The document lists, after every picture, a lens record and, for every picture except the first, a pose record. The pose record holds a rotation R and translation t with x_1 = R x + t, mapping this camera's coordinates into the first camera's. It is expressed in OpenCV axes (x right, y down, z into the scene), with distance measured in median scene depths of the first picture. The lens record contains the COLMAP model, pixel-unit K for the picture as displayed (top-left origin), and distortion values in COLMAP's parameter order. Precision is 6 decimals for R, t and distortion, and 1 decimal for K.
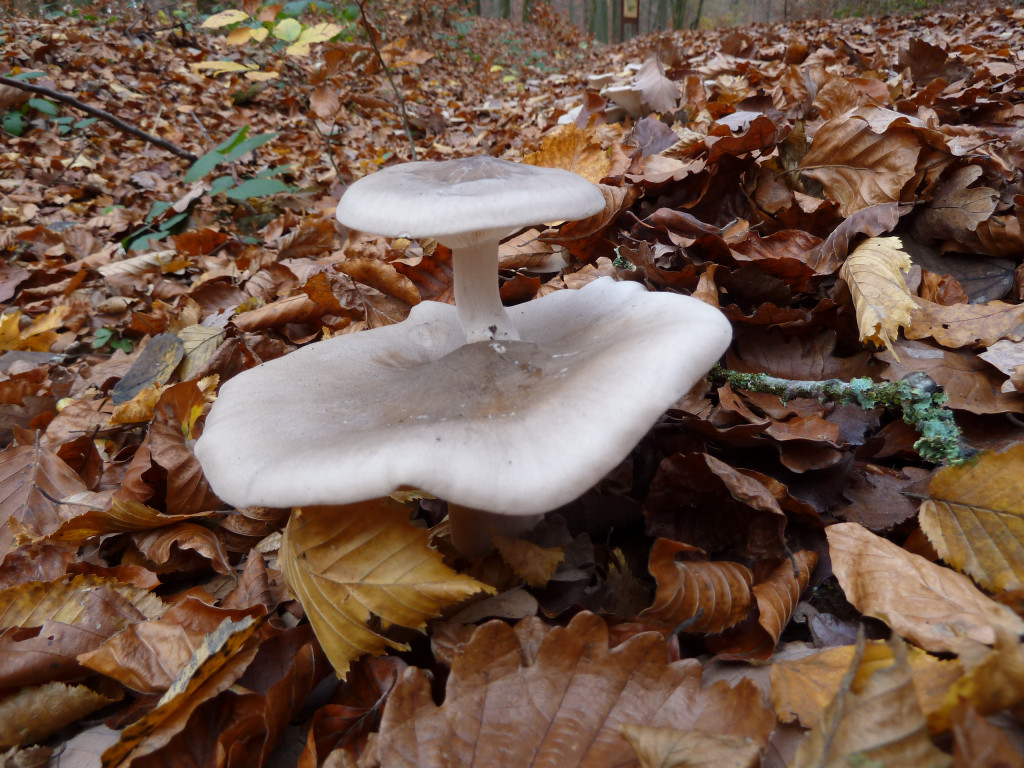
lens RADIAL K [[764.2, 0, 511.3], [0, 764.2, 384.7], [0, 0, 1]] dist [-0.040213, 0.010978]
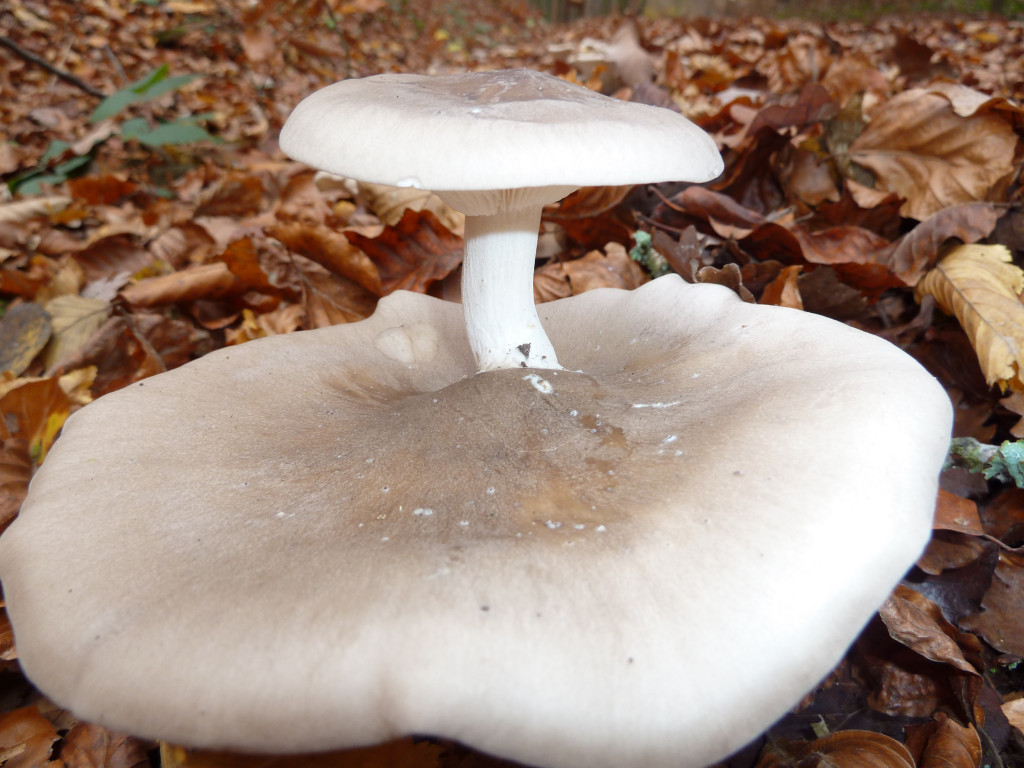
lens RADIAL K [[764.2, 0, 510.4], [0, 764.2, 380.2], [0, 0, 1]] dist [-0.040213, 0.010978]
pose [[0.993477, 0.053947, 0.100469, -0.054584], [-0.056062, 0.998259, 0.018342, -0.032801], [-0.099305, -0.023855, 0.994771, 0.211966]]
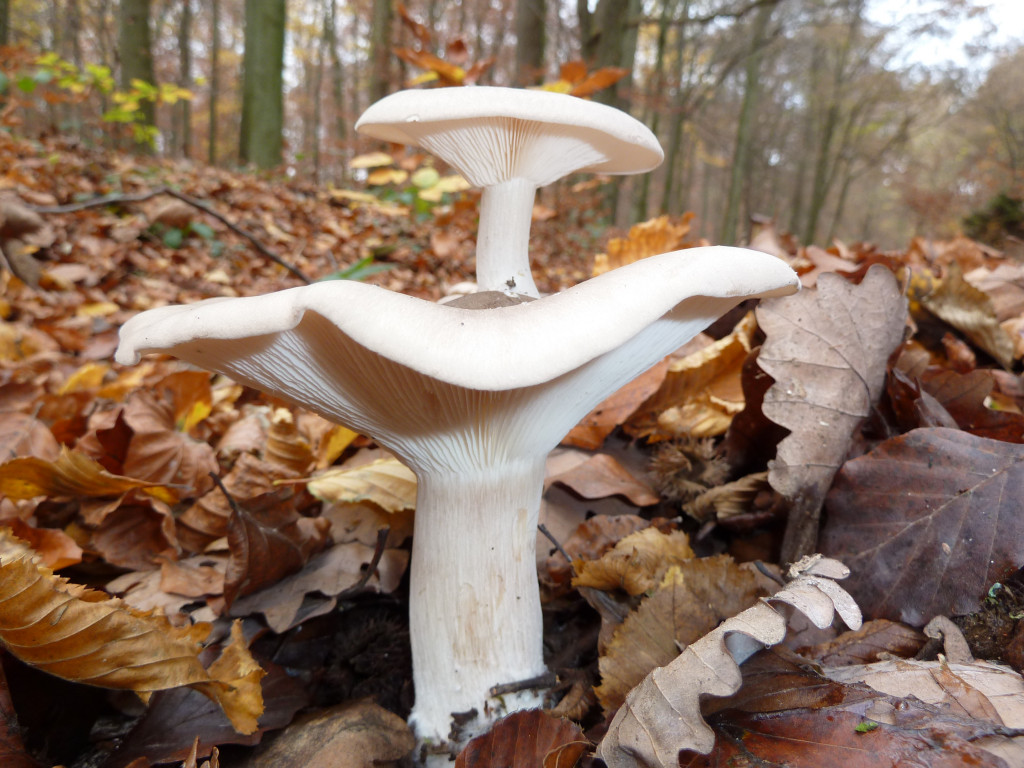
lens RADIAL K [[764.2, 0, 515.2], [0, 764.2, 377.9], [0, 0, 1]] dist [-0.040213, 0.010978]
pose [[0.979993, 0.140423, -0.141049, 0.064573], [-0.172085, 0.953874, -0.245989, 0.130701], [0.100001, 0.265340, 0.958955, 0.126445]]
